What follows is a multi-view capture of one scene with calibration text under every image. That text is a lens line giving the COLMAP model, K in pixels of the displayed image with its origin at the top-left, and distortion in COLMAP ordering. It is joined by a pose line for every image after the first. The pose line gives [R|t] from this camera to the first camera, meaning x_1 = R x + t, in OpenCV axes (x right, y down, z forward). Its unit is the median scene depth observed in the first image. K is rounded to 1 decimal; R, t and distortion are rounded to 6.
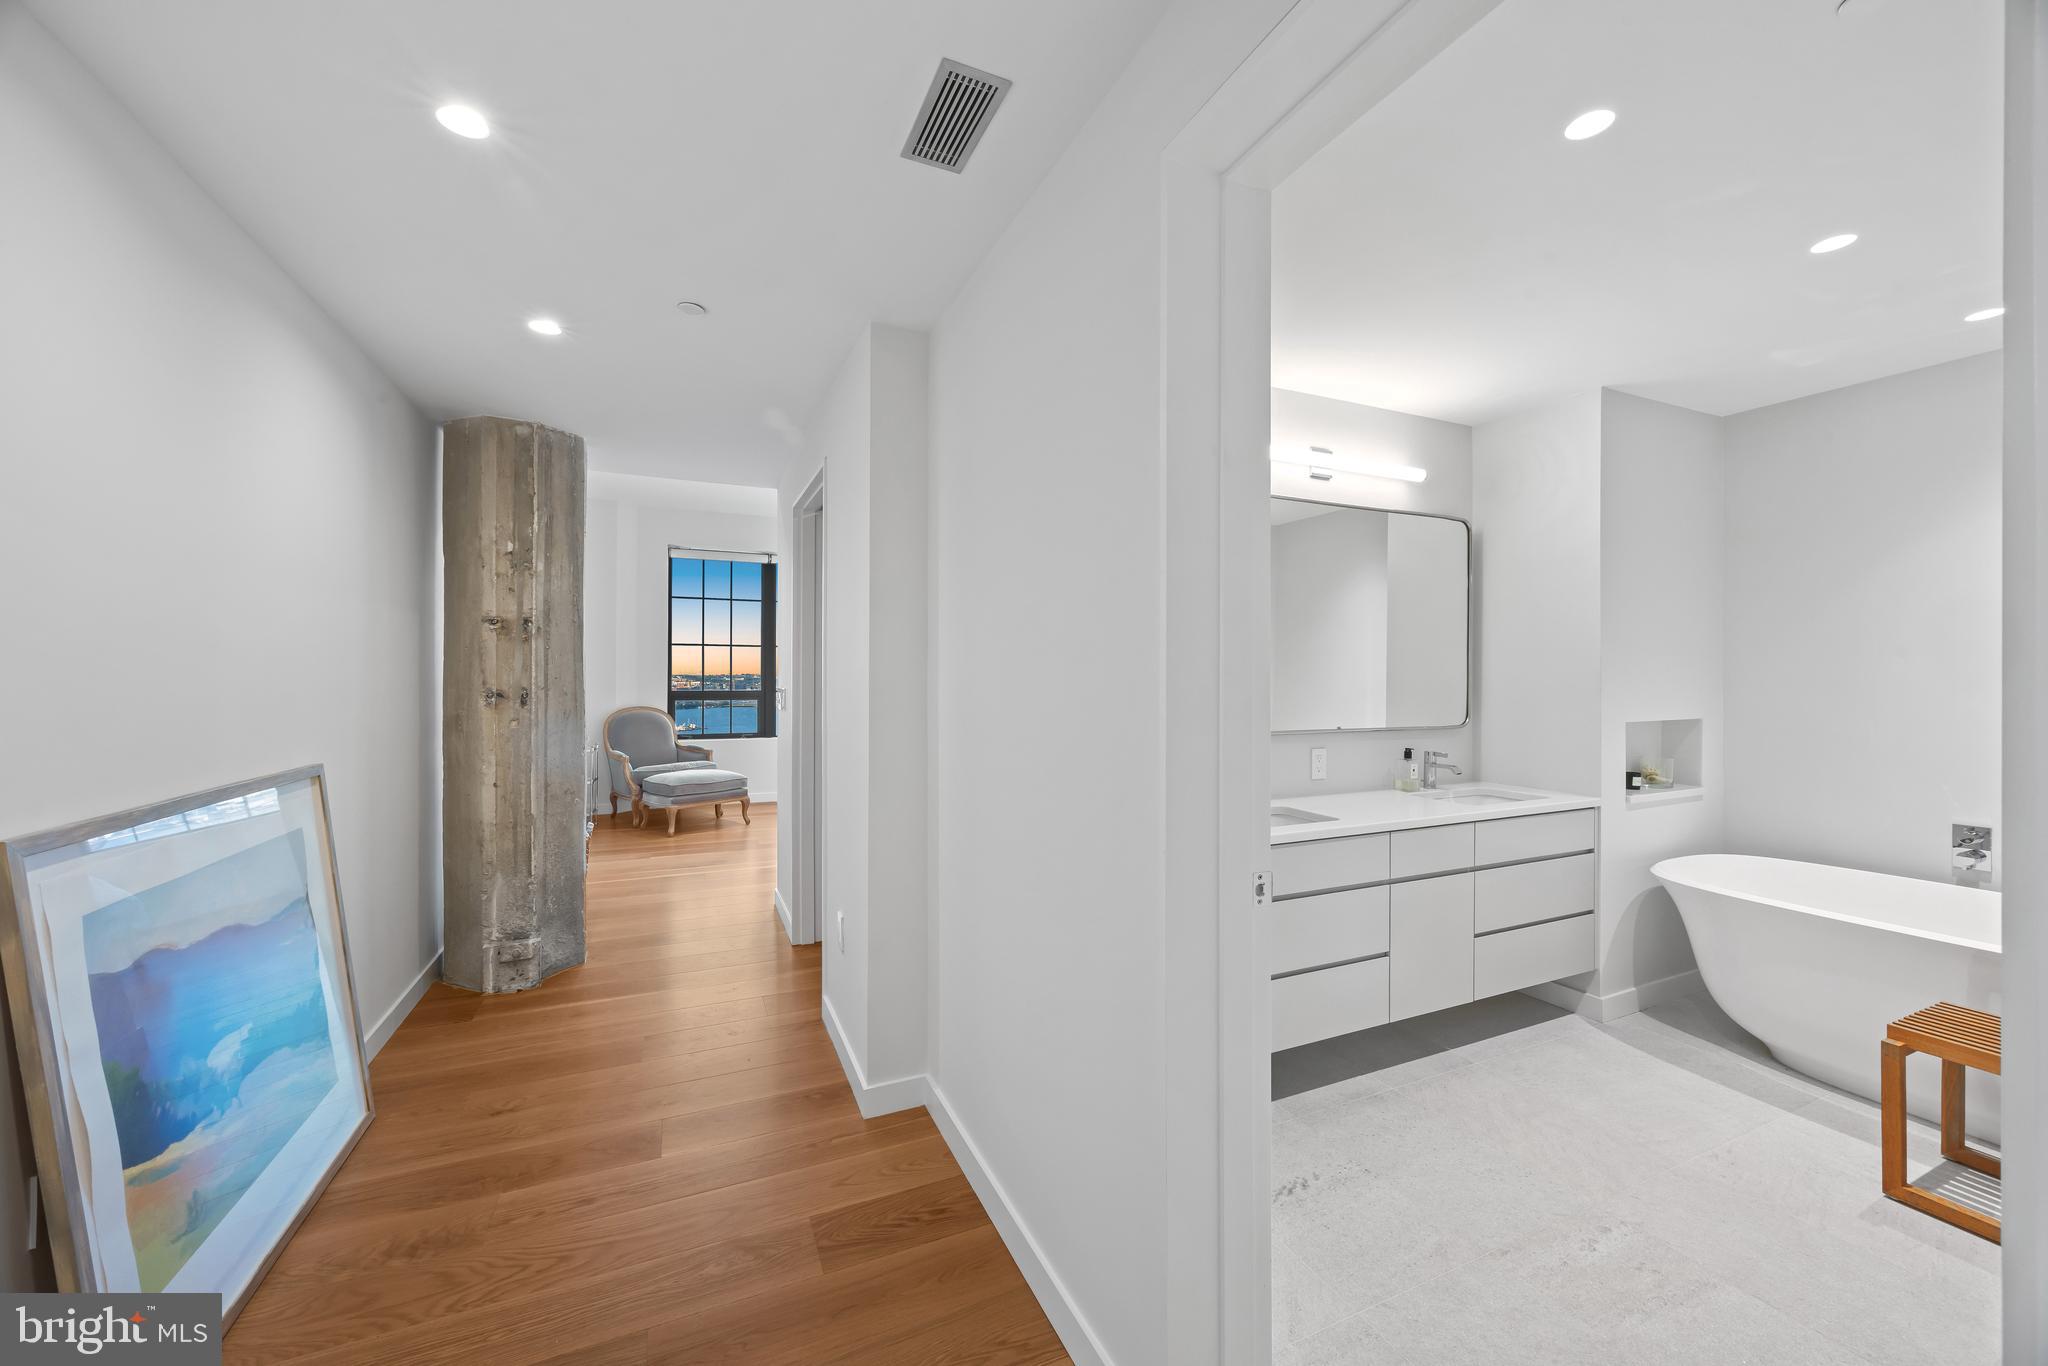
lens RADIAL K [[778.3, 0, 1026.8], [0, 778.3, 676.8], [0, 0, 1]] dist [-0.001682, 0.000214]
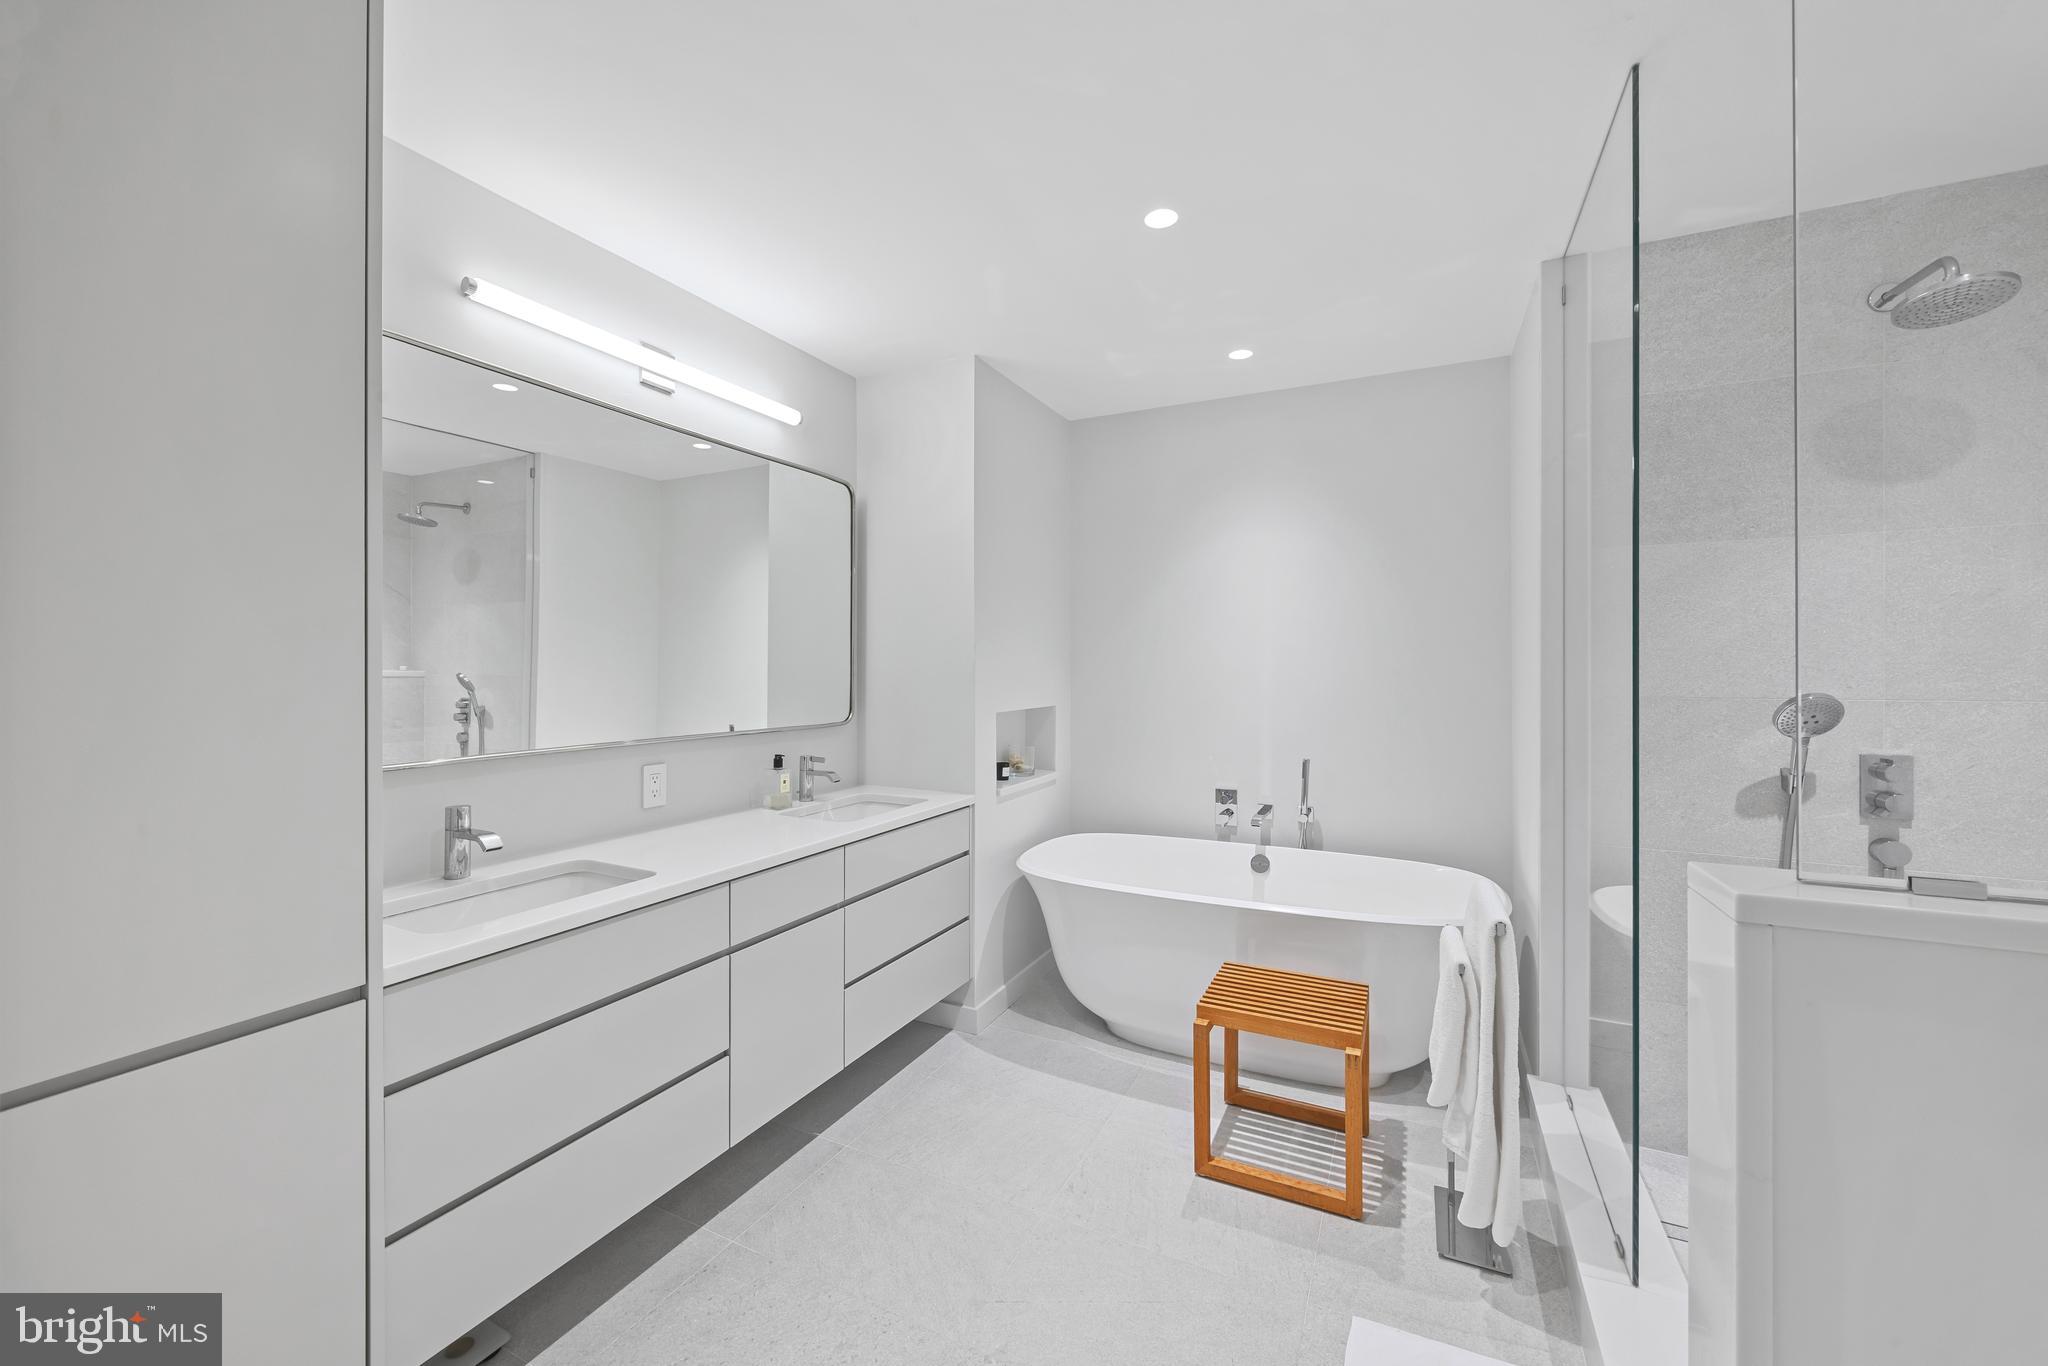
lens RADIAL K [[787.6, 0, 1033.9], [0, 787.6, 663.6], [0, 0, 1]] dist [-0.000821, 0.000116]
pose [[0.768779, 0.002639, 0.639509, 0.181286], [0.001078, 0.999985, -0.005423, 0.003345], [-0.639514, 0.004859, 0.768764, 0.219210]]
